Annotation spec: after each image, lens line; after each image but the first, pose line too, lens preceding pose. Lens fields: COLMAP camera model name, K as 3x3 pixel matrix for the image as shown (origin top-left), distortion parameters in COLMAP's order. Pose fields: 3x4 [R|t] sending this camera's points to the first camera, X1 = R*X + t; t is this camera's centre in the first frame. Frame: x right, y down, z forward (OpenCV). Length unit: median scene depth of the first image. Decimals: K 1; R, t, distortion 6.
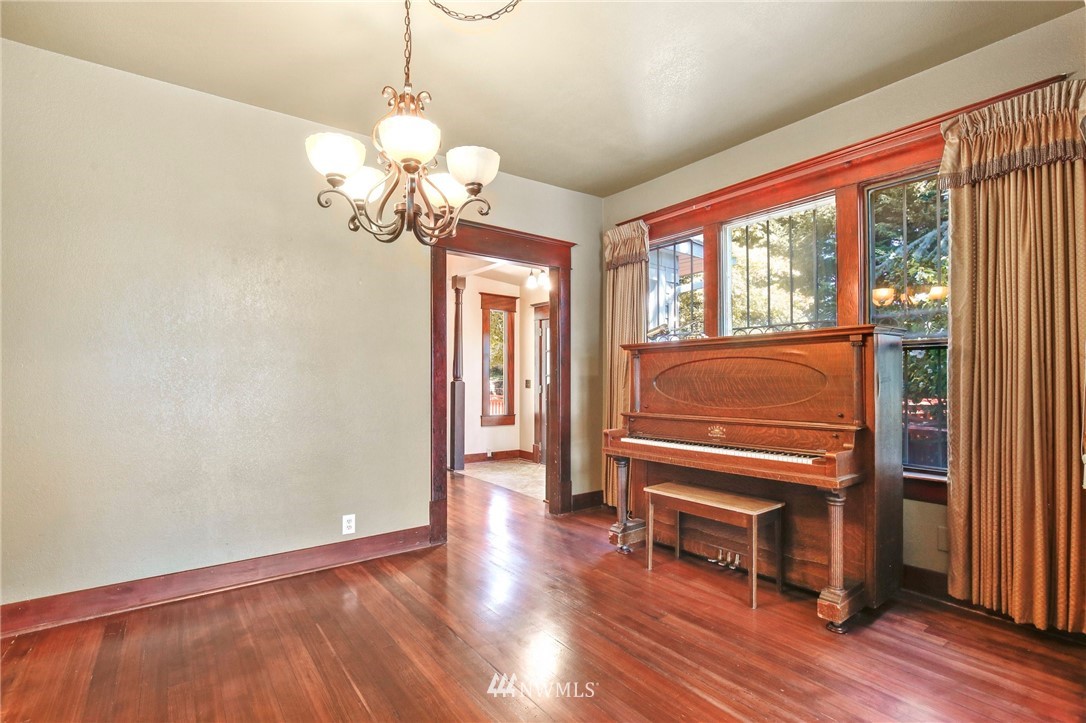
lens RADIAL K [[501.2, 0, 544.8], [0, 501.2, 370.8], [0, 0, 1]] dist [-0.026195, 0.001278]
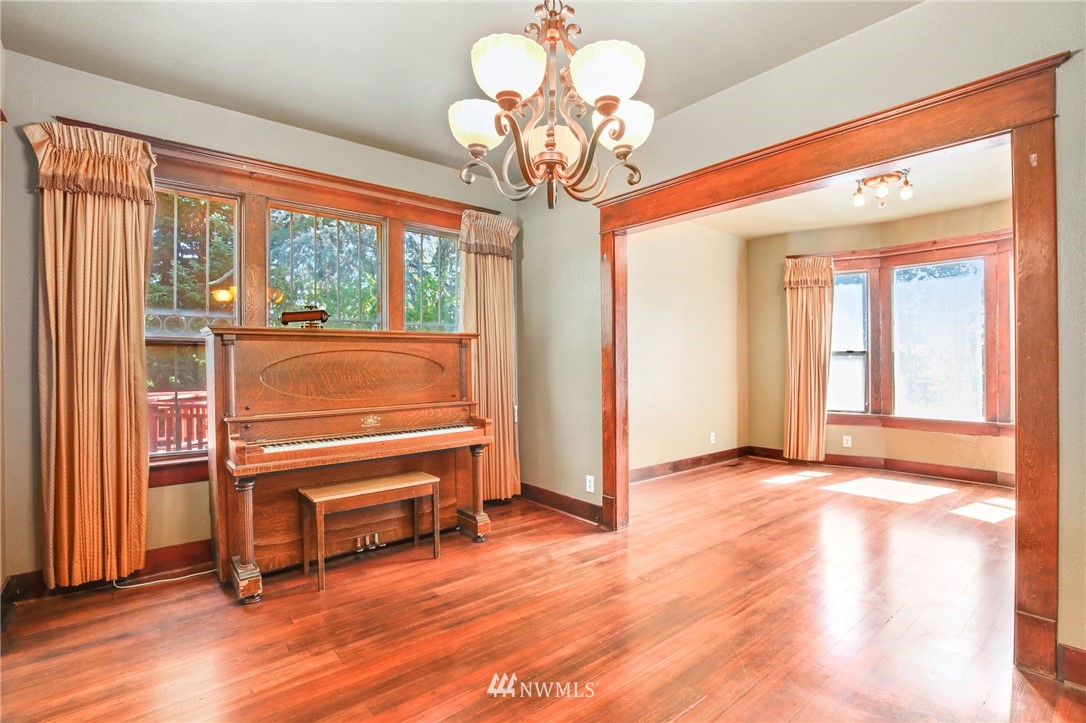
lens RADIAL K [[501.2, 0, 544.0], [0, 501.2, 363.4], [0, 0, 1]] dist [-0.026195, 0.001278]
pose [[-0.035669, 0.008670, 0.999326, -0.830009], [-0.003525, 0.999955, -0.008802, 0.010429], [-0.999357, -0.003836, -0.035636, 0.795439]]
